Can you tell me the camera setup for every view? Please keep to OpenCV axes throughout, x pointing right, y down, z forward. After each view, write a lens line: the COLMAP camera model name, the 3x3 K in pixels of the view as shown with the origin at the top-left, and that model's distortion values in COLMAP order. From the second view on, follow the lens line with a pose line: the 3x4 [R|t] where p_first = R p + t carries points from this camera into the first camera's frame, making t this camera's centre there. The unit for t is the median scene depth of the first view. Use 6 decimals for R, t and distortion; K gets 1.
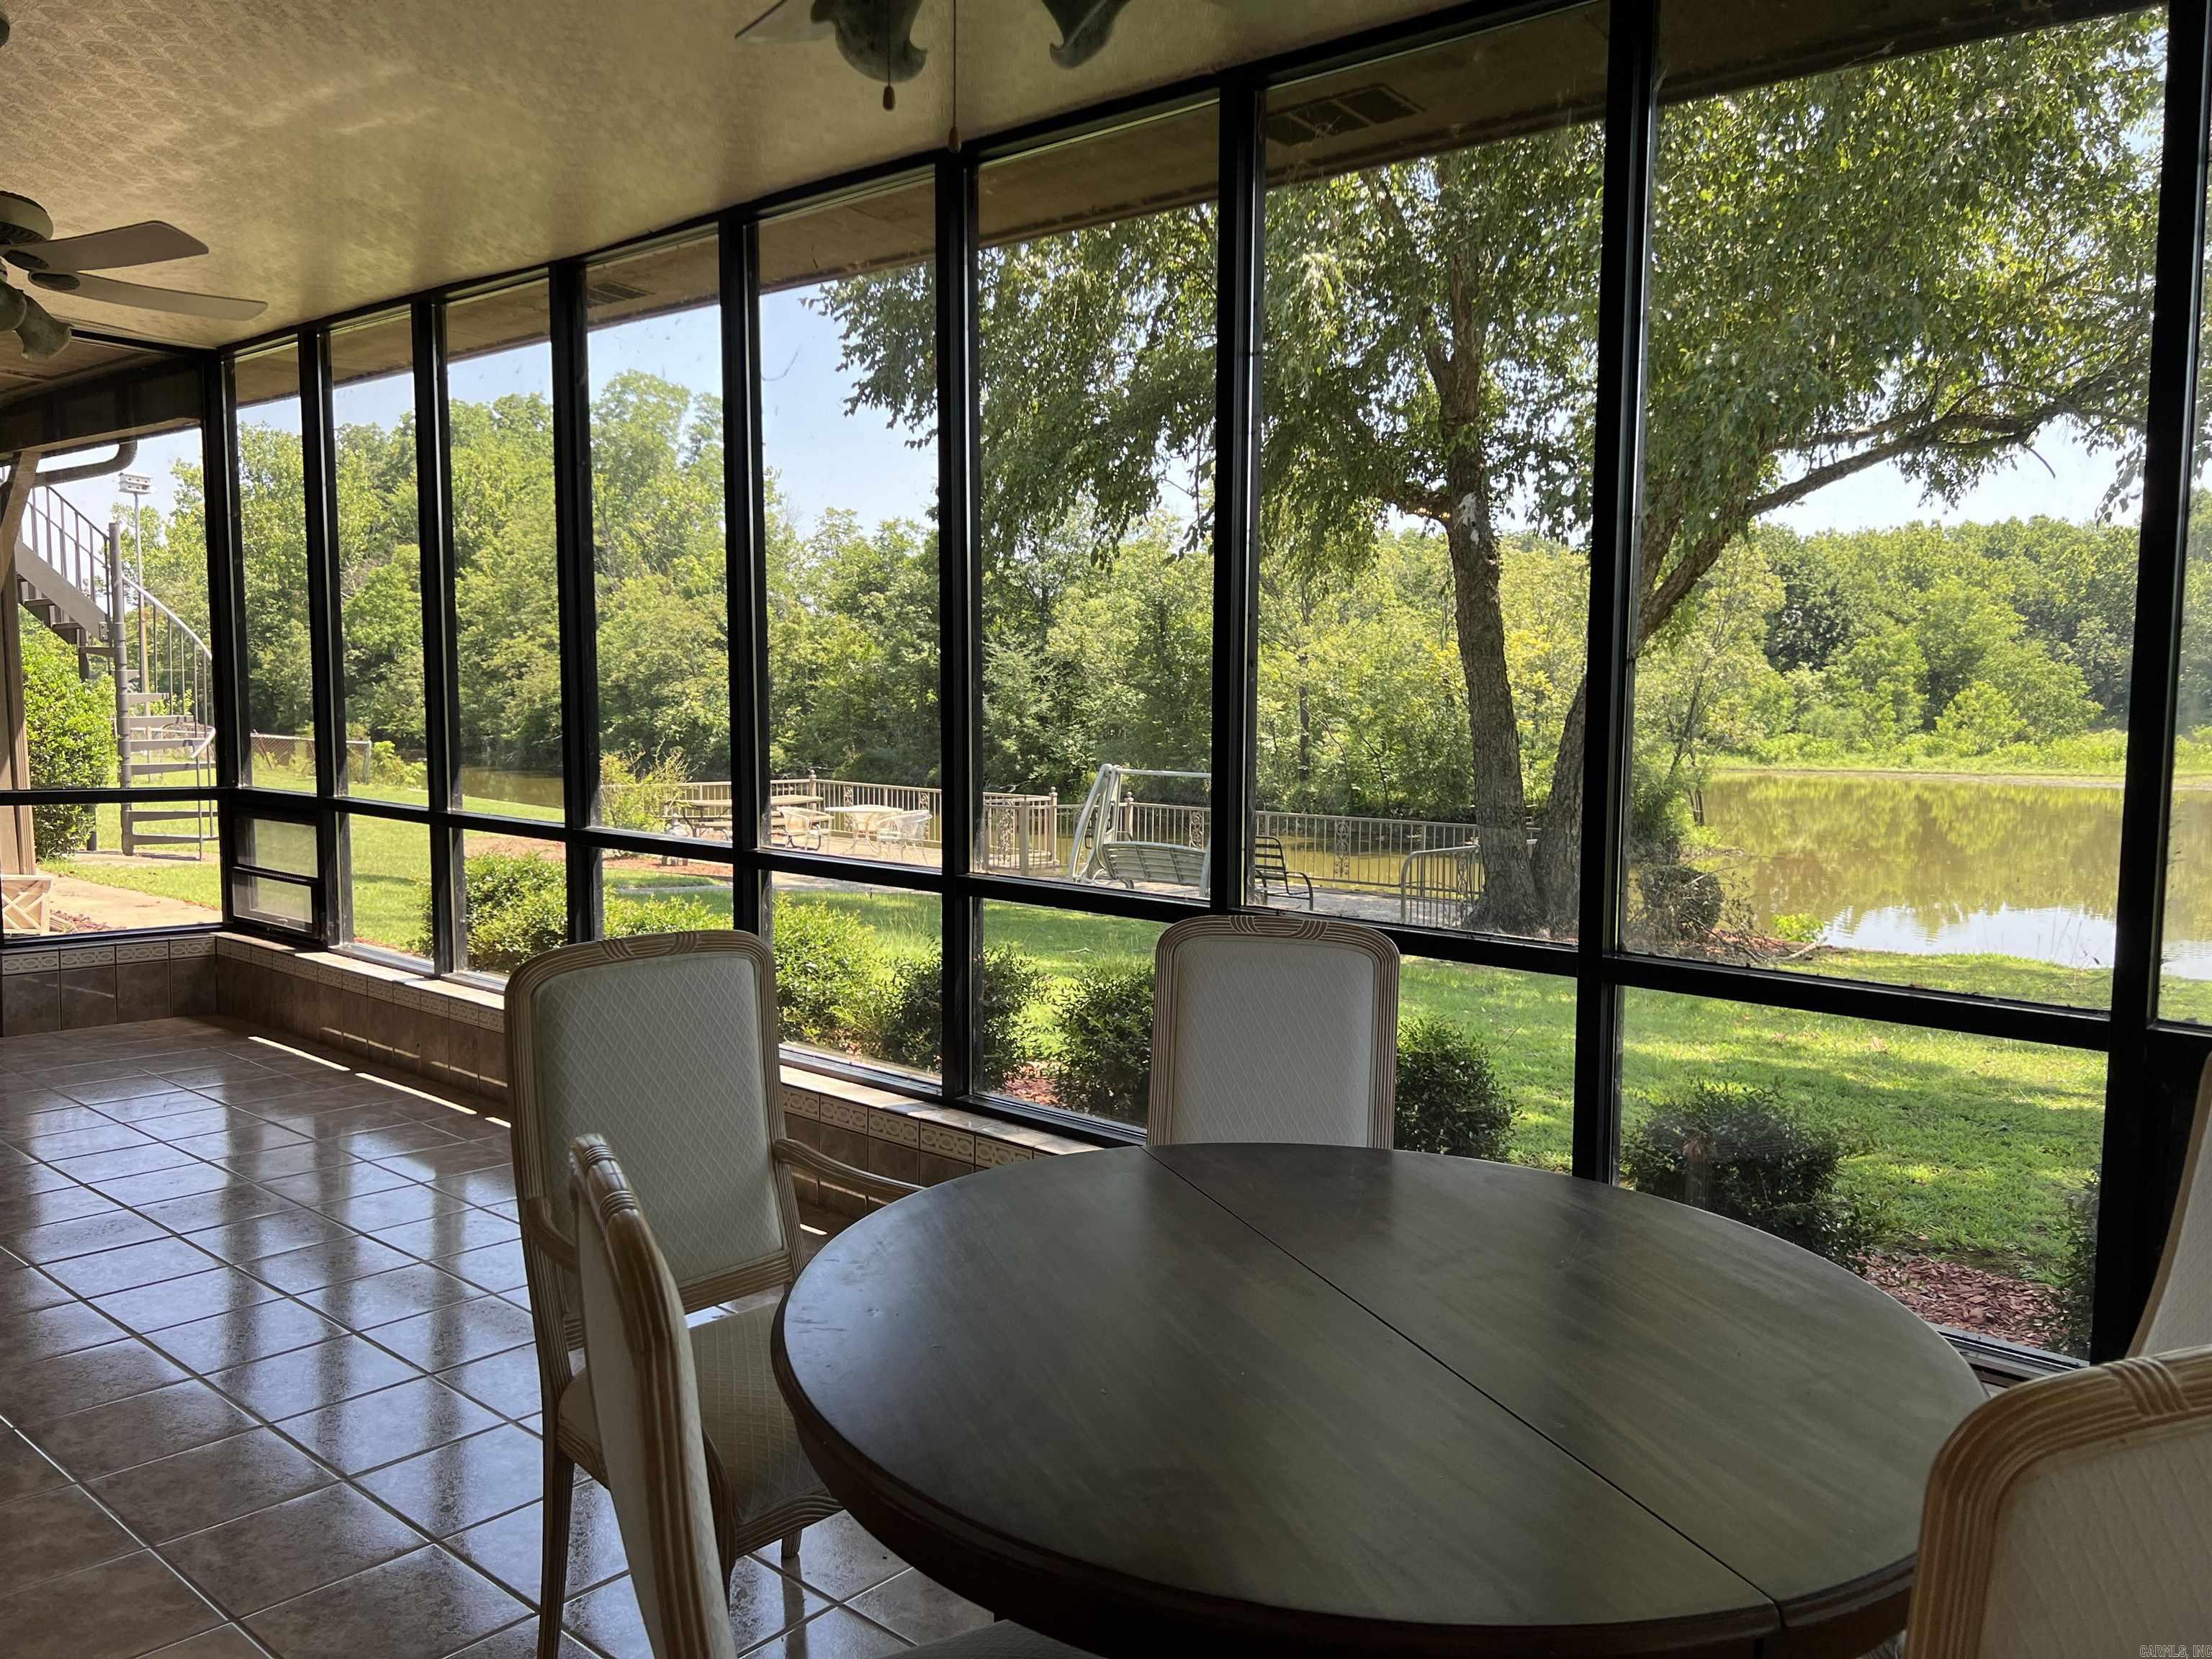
lens RADIAL K [[1689.8, 0, 1096.8], [0, 1689.8, 823.6], [0, 0, 1]] dist [0.108665, -0.125442]
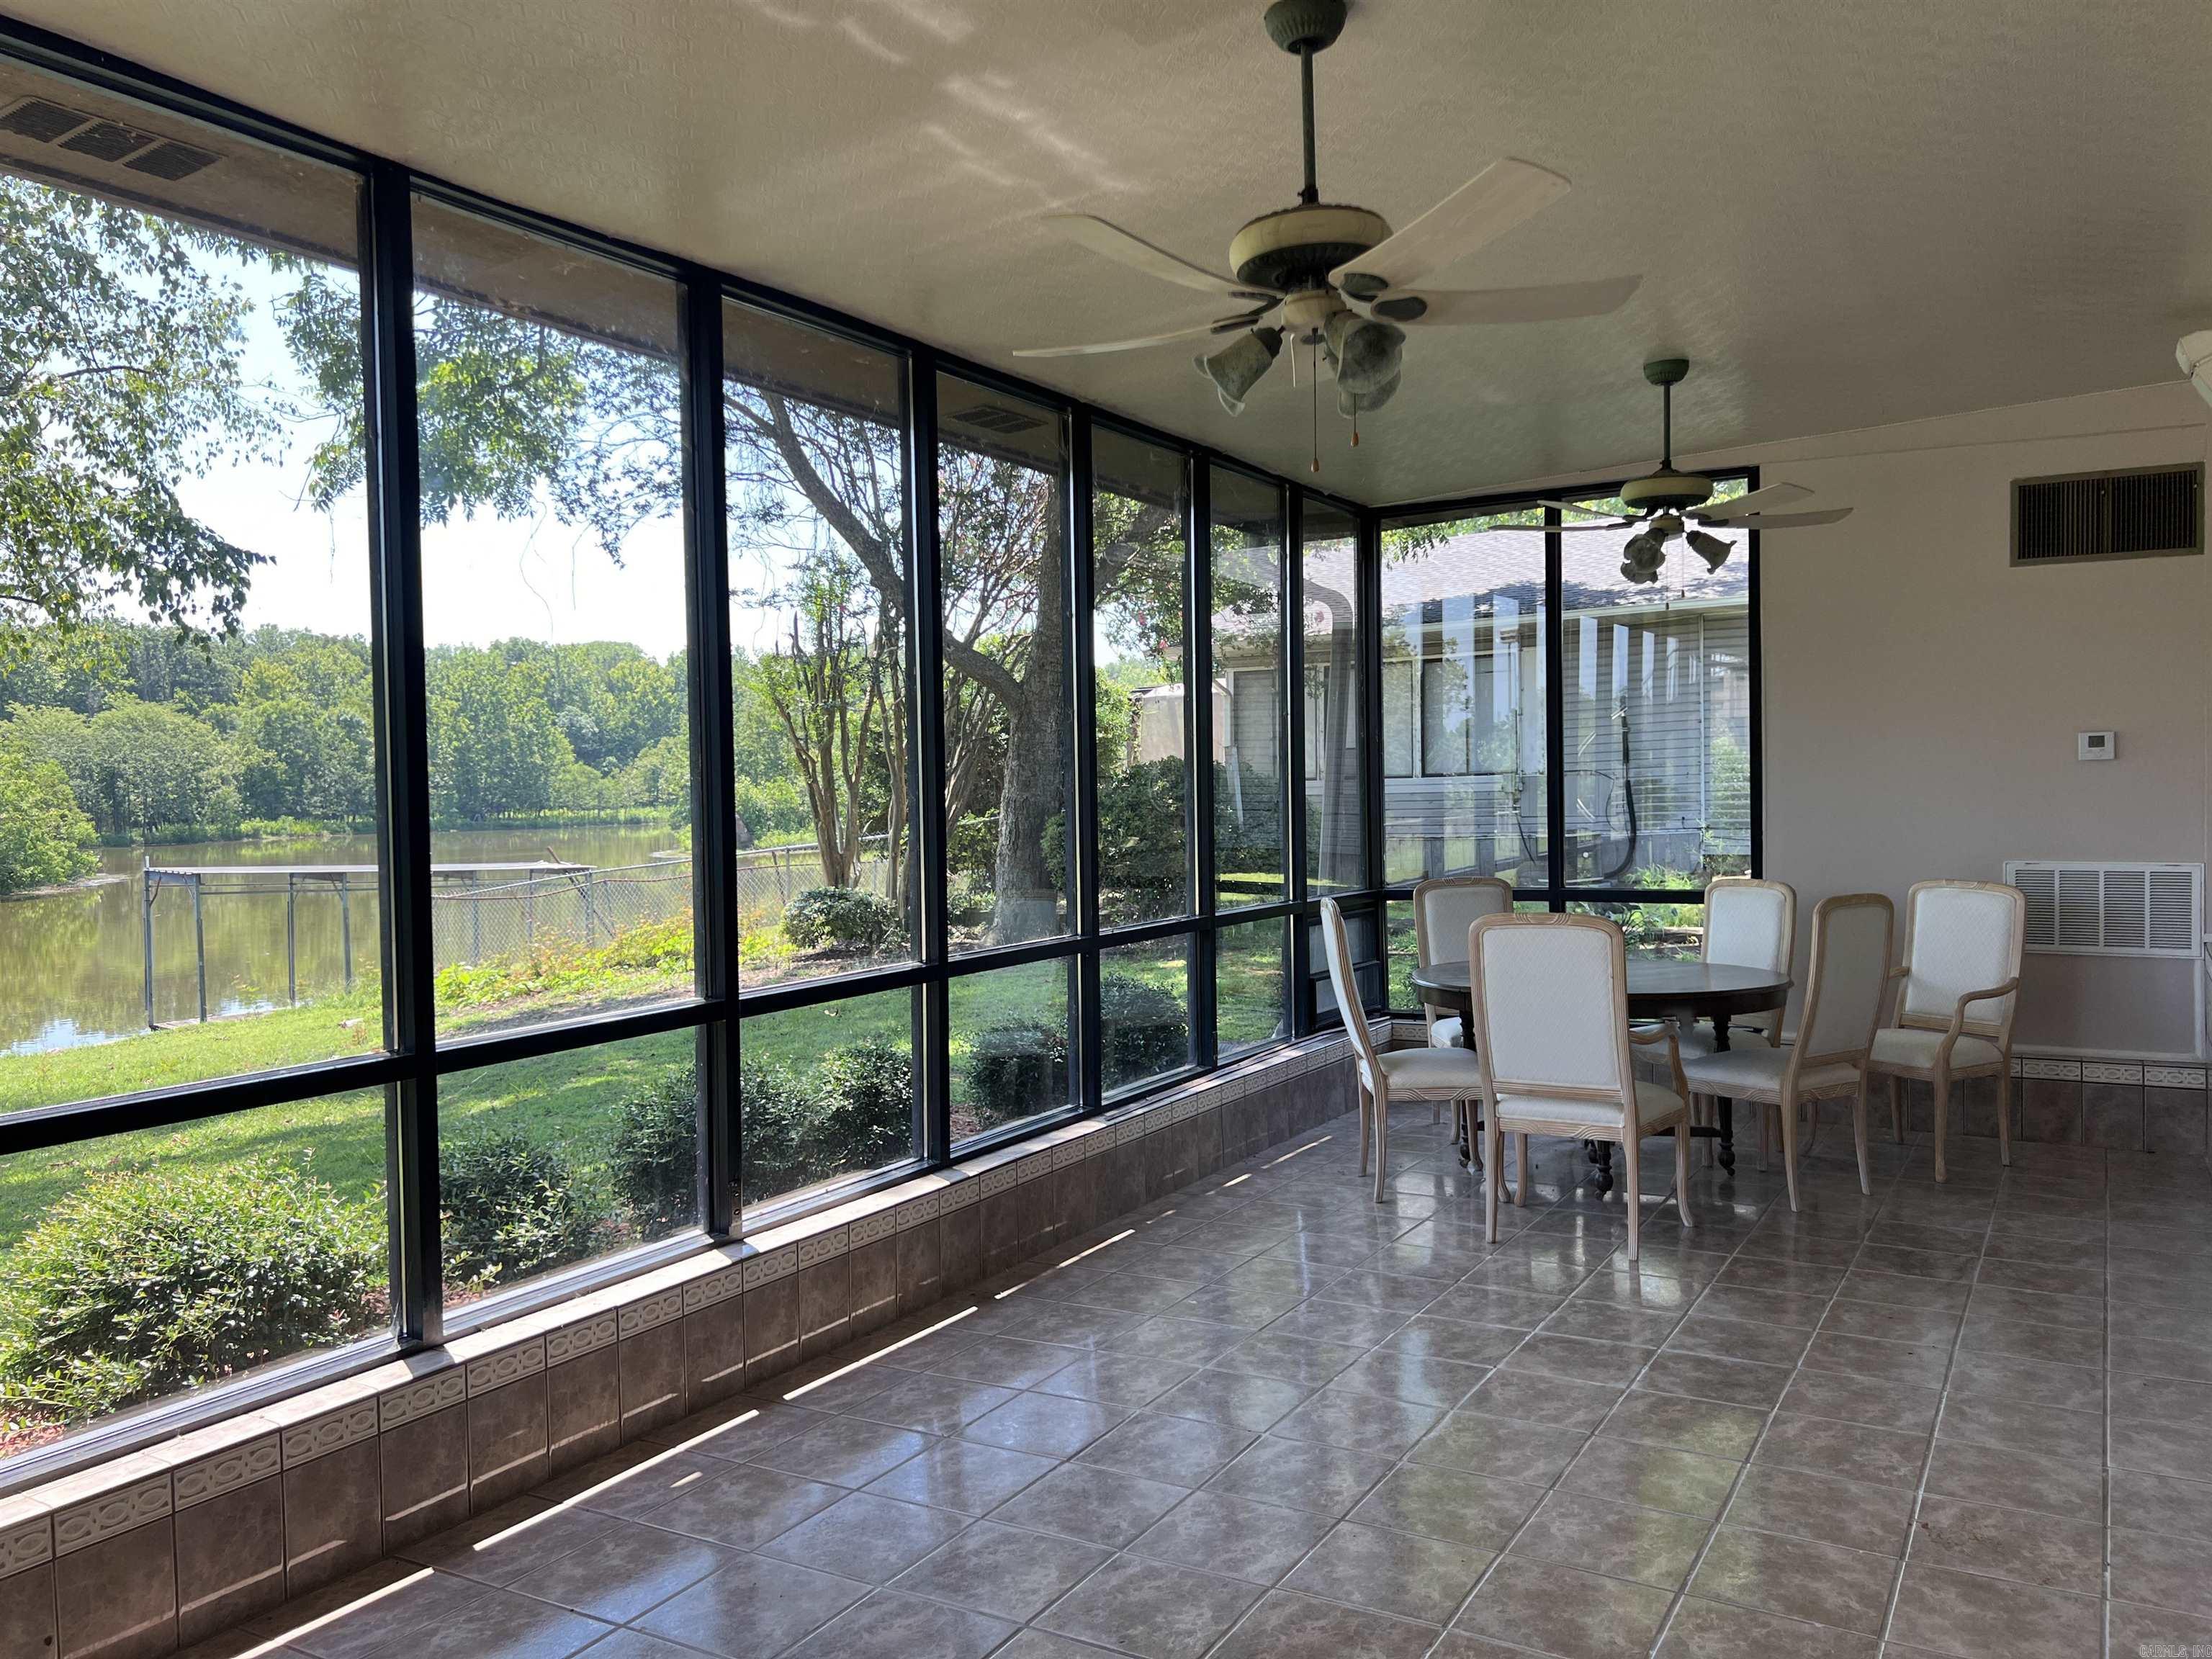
lens RADIAL K [[1689.8, 0, 1096.8], [0, 1689.8, 823.6], [0, 0, 1]] dist [0.108665, -0.125442]
pose [[-0.187845, -0.029283, 0.981762, -1.144450], [0.096579, 0.994161, 0.048132, -0.102294], [-0.977439, 0.103859, -0.183921, 1.020283]]
